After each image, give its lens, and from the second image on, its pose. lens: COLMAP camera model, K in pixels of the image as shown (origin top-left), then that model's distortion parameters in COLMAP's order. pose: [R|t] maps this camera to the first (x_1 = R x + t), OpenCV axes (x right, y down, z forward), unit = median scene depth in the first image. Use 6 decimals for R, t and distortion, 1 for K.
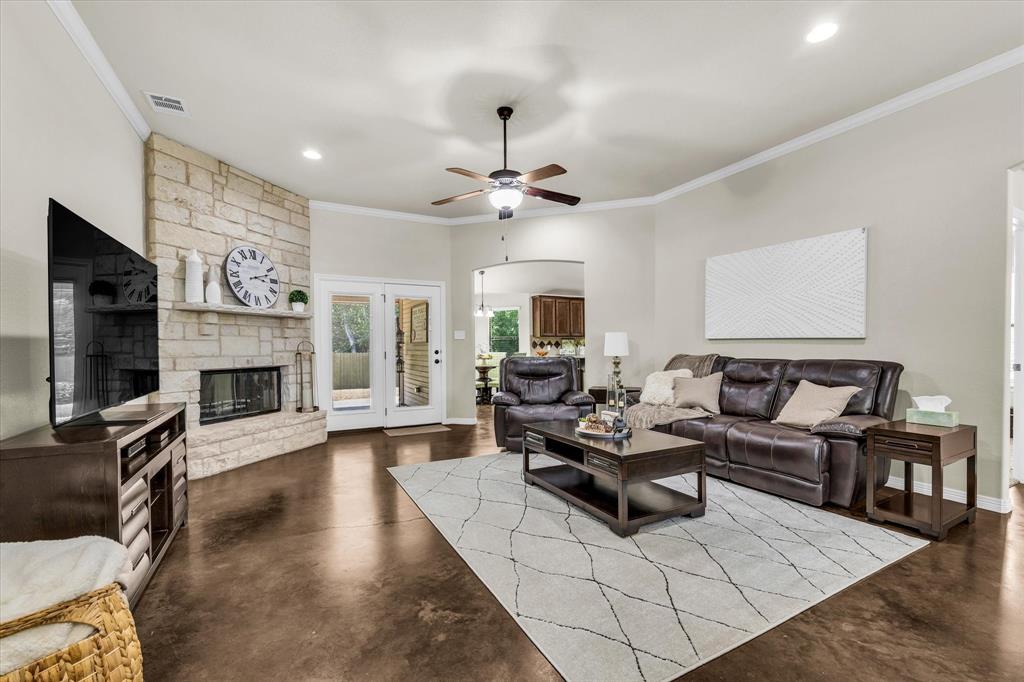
lens RADIAL K [[434.0, 0, 512.3], [0, 434.0, 345.8], [0, 0, 1]] dist [-0.001693, -0.000140]
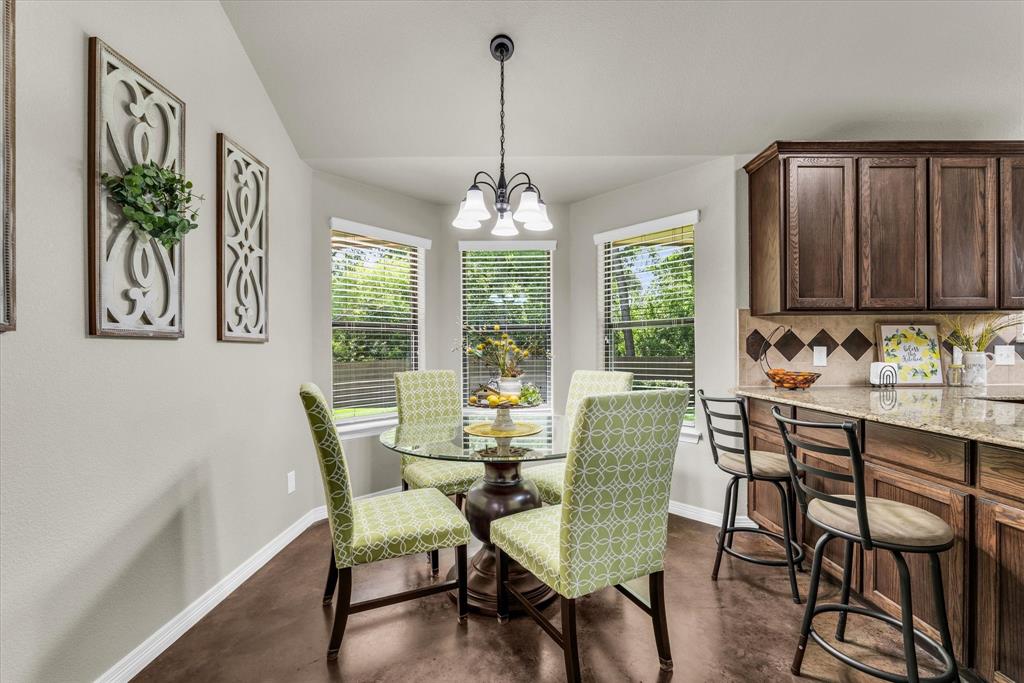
lens RADIAL K [[434.0, 0, 512.3], [0, 434.0, 346.3], [0, 0, 1]] dist [-0.001693, -0.000140]
pose [[0.885992, 0.003839, -0.463685, 0.041052], [-0.002703, 0.999991, 0.003114, -0.001862], [0.463693, -0.001505, 0.885995, 0.684674]]
